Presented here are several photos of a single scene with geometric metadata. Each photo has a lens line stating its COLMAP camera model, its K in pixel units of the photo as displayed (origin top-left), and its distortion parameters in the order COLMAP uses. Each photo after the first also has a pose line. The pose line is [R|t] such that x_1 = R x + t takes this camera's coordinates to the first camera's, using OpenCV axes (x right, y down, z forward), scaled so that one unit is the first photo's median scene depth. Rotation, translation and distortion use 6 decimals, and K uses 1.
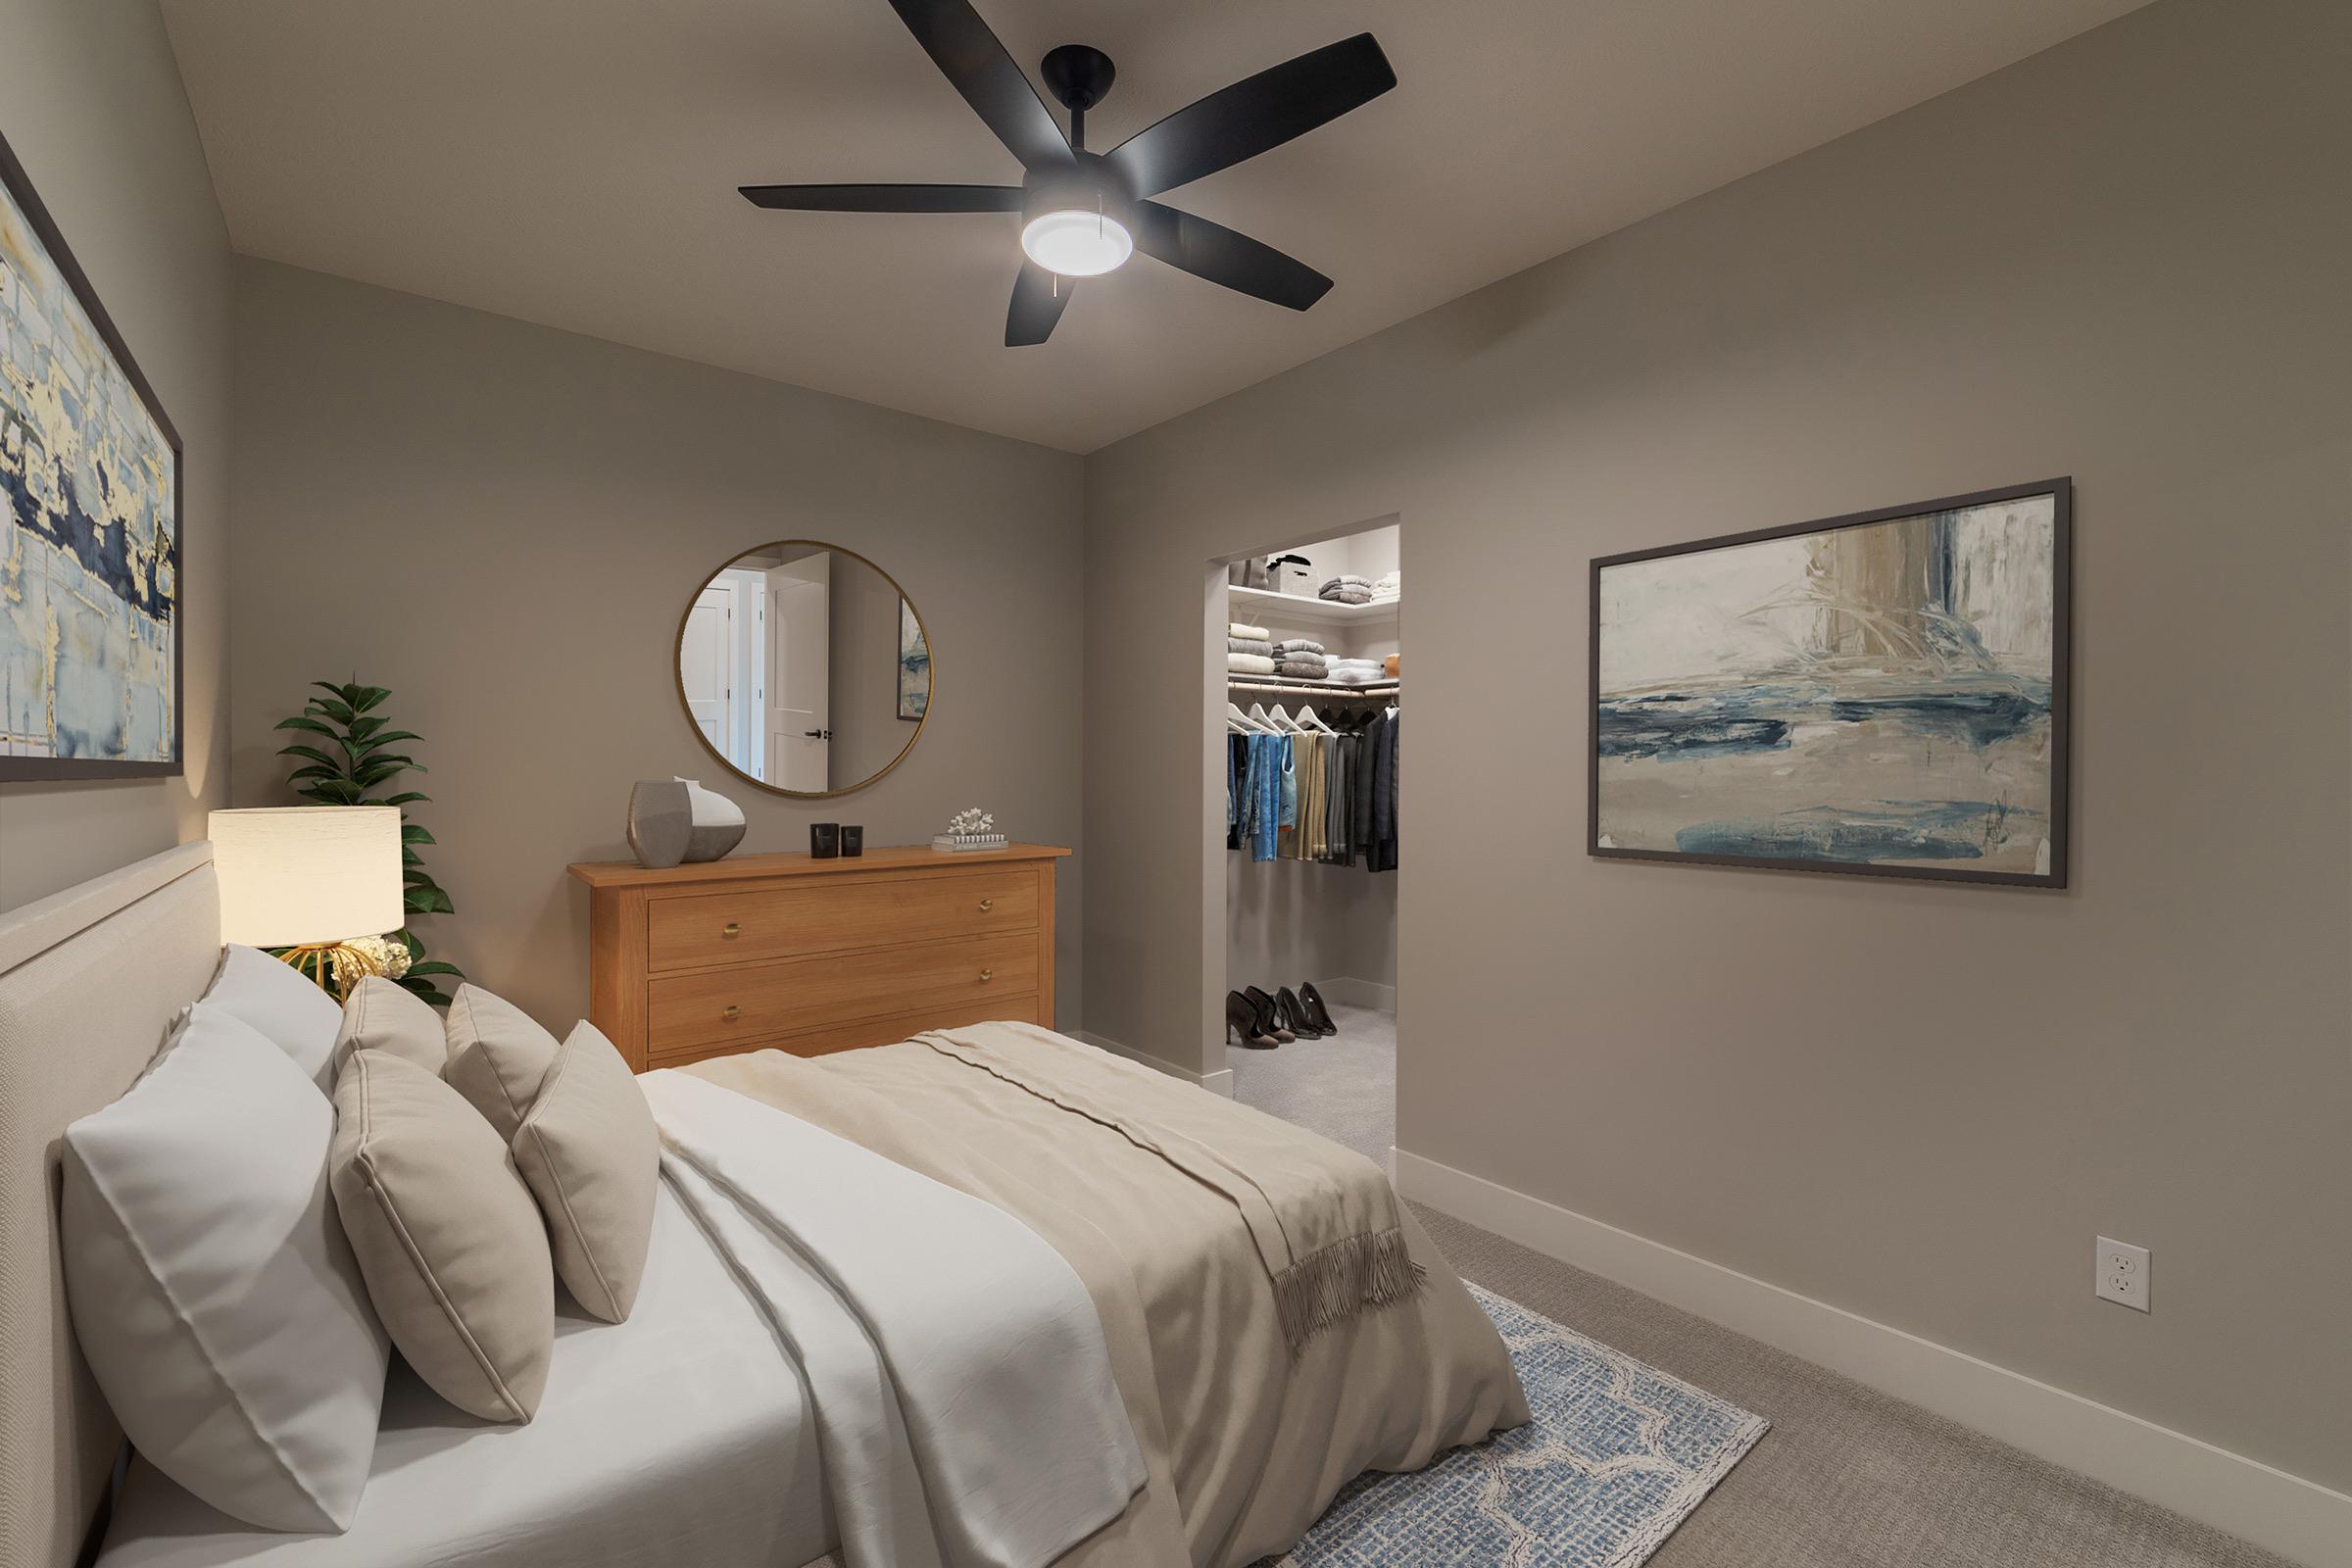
lens RADIAL K [[1021.8, 0, 1176.0], [0, 1021.8, 784.0], [0, 0, 1]] dist [-0.000462, -0.000192]
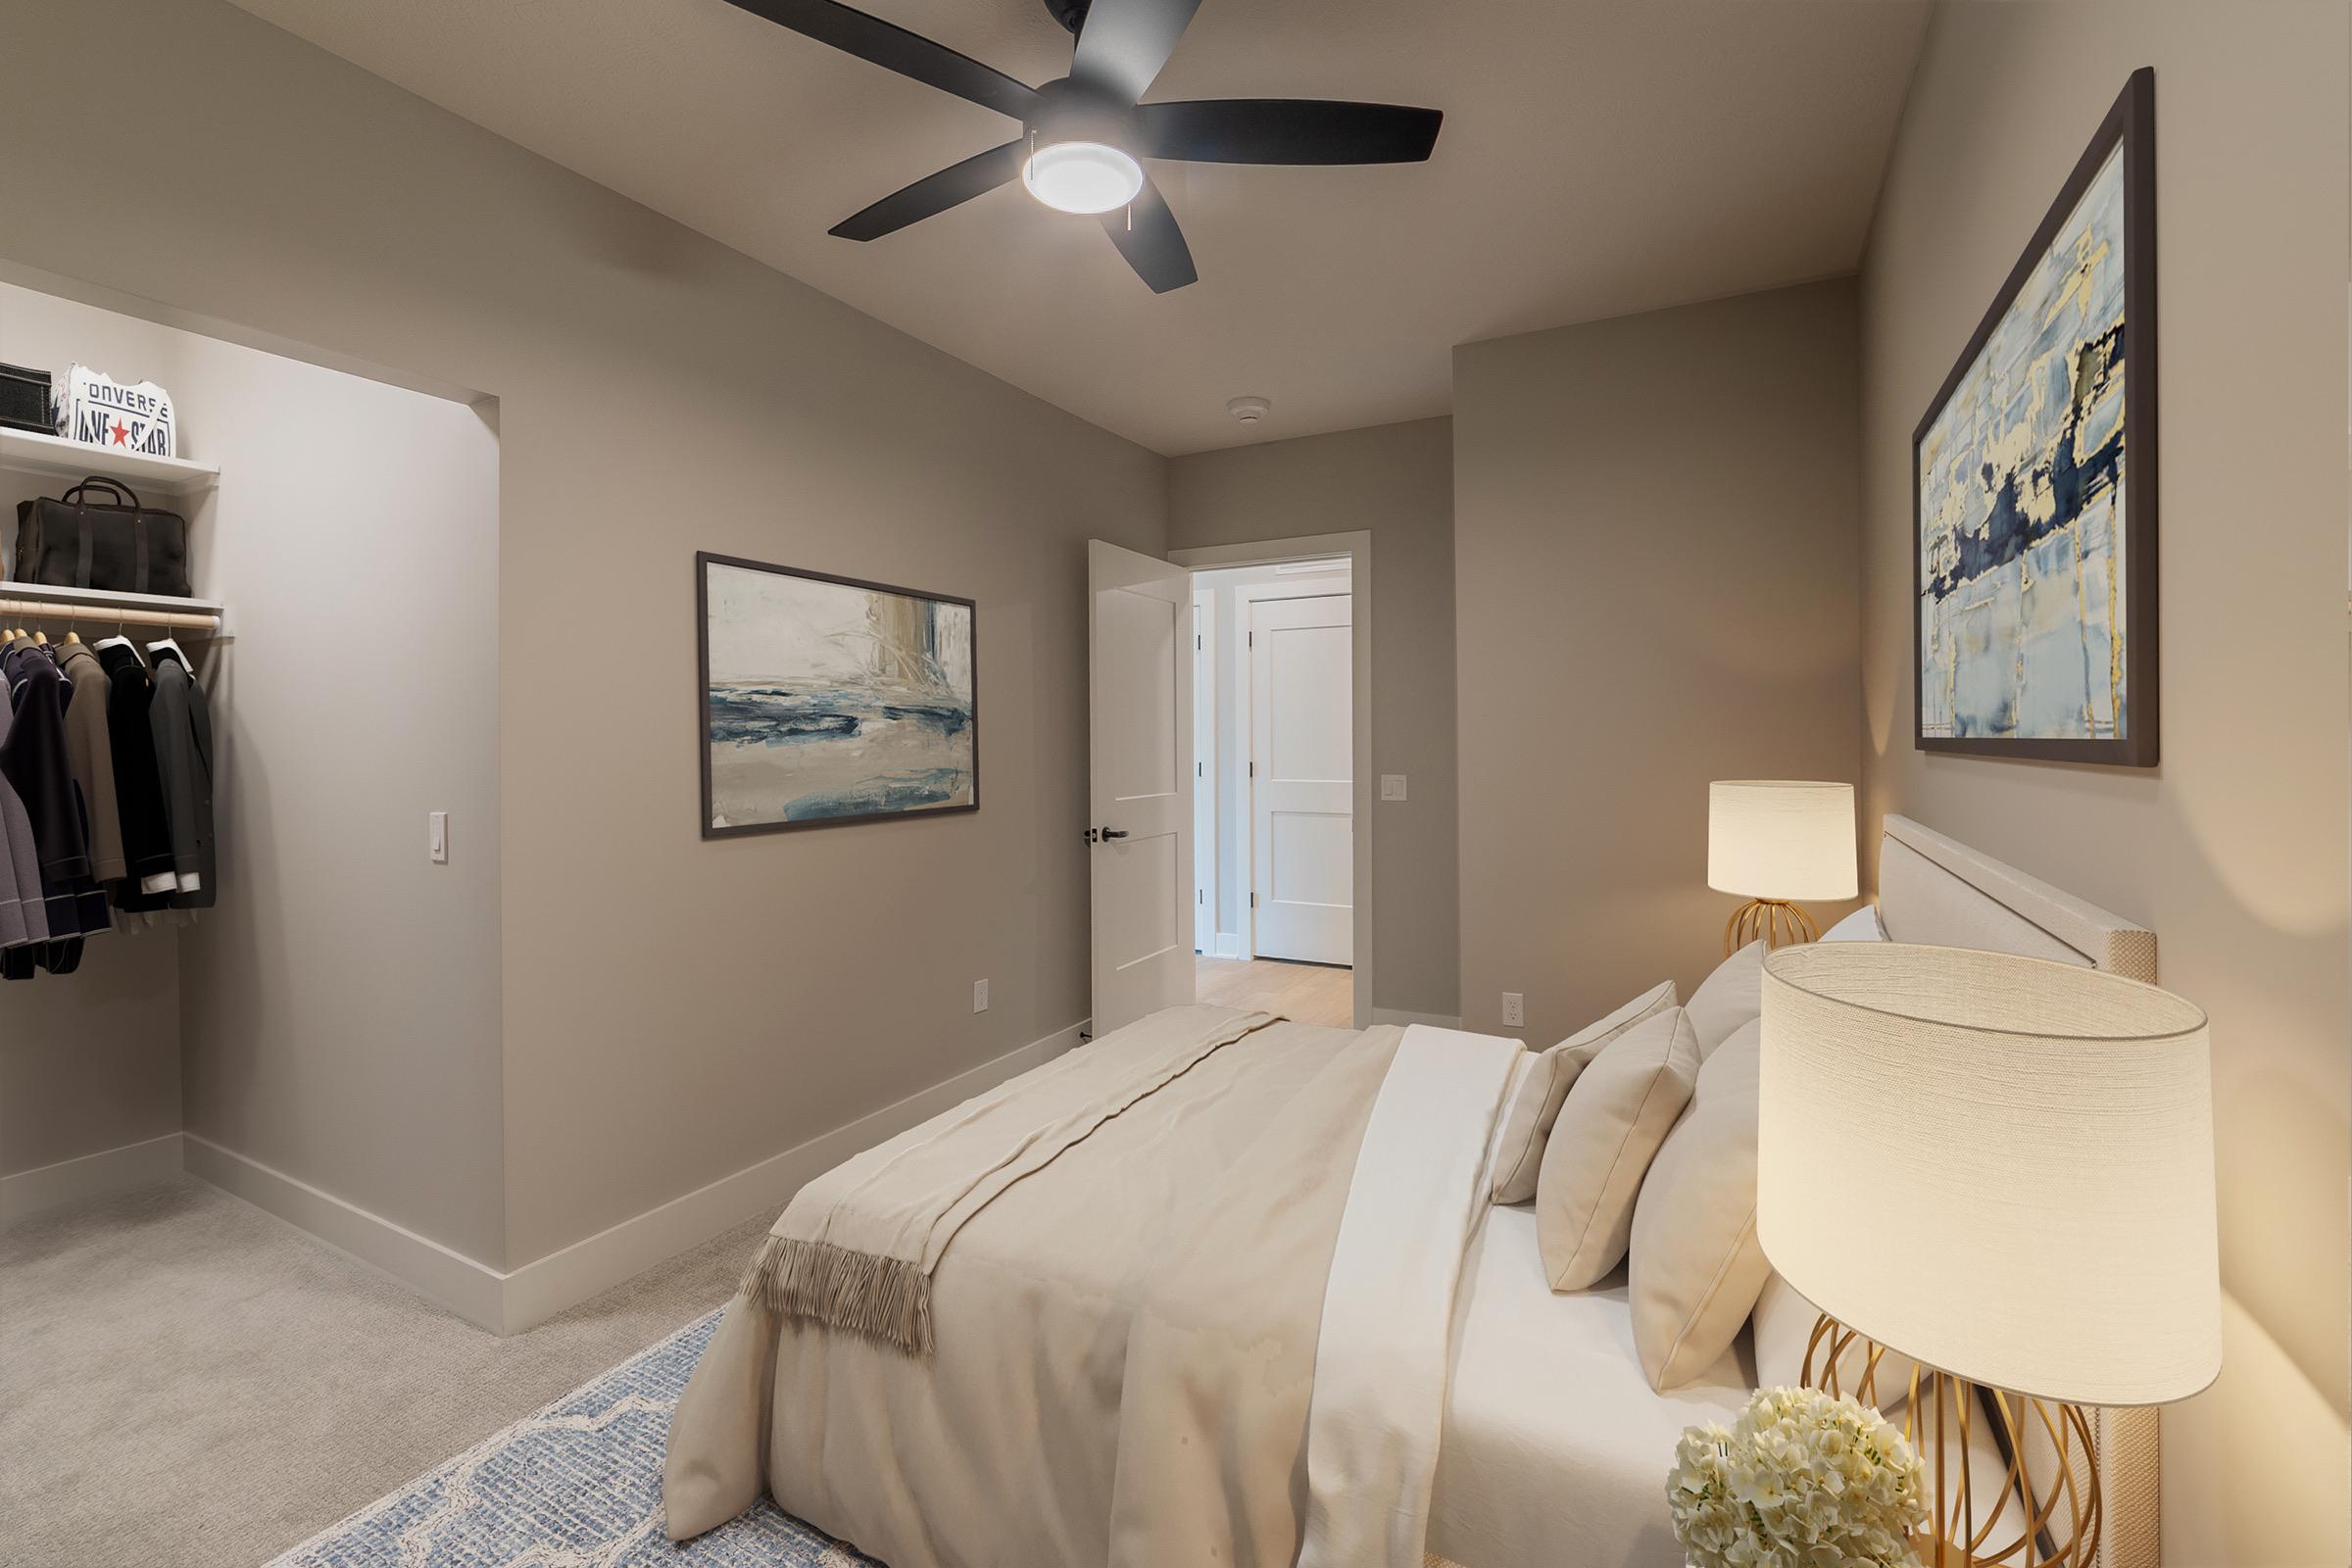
lens RADIAL K [[1021.8, 0, 1176.0], [0, 1021.8, 784.0], [0, 0, 1]] dist [-0.000462, -0.000192]
pose [[-0.397948, -0.029113, 0.916946, -0.865060], [0.028659, 0.998614, 0.044144, -0.019005], [-0.916960, 0.043846, -0.396562, 1.143337]]
